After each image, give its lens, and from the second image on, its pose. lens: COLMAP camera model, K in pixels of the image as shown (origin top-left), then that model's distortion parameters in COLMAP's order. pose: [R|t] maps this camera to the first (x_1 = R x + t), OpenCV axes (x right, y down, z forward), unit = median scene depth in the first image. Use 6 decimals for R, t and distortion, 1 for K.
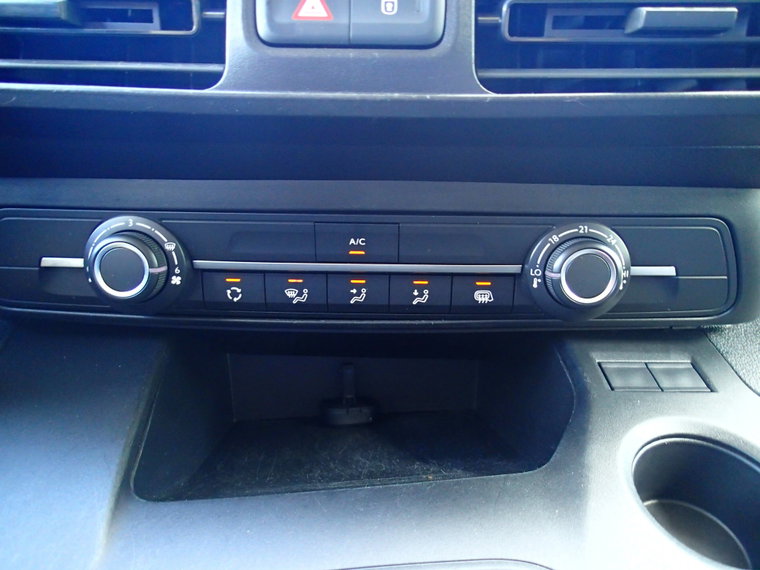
lens RADIAL K [[563.6, 0, 384.5], [0, 563.6, 283.5], [0, 0, 1]] dist [0.003697, -0.006454]
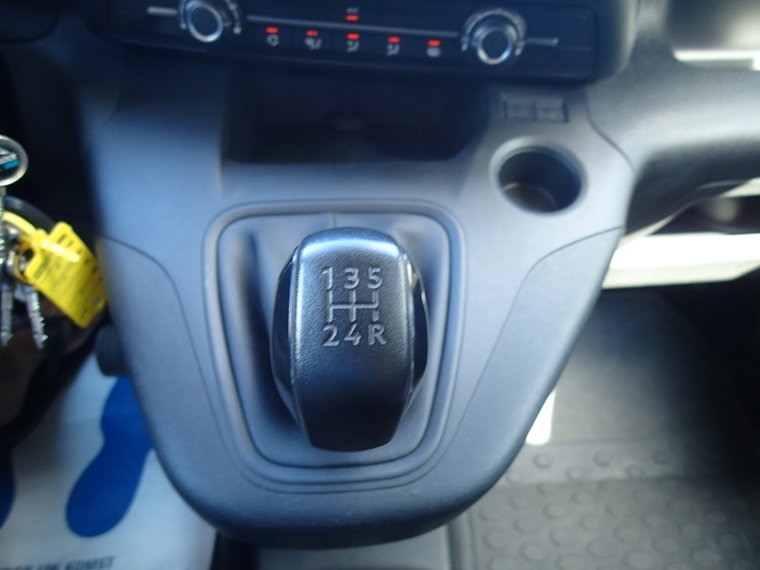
lens RADIAL K [[563.6, 0, 384.5], [0, 563.6, 283.5], [0, 0, 1]] dist [0.003697, -0.006454]
pose [[0.998066, 0.062160, -0.000704, 0.082726], [-0.054232, 0.876200, 0.478886, -0.157285], [0.030384, -0.477922, 0.877877, -0.683982]]
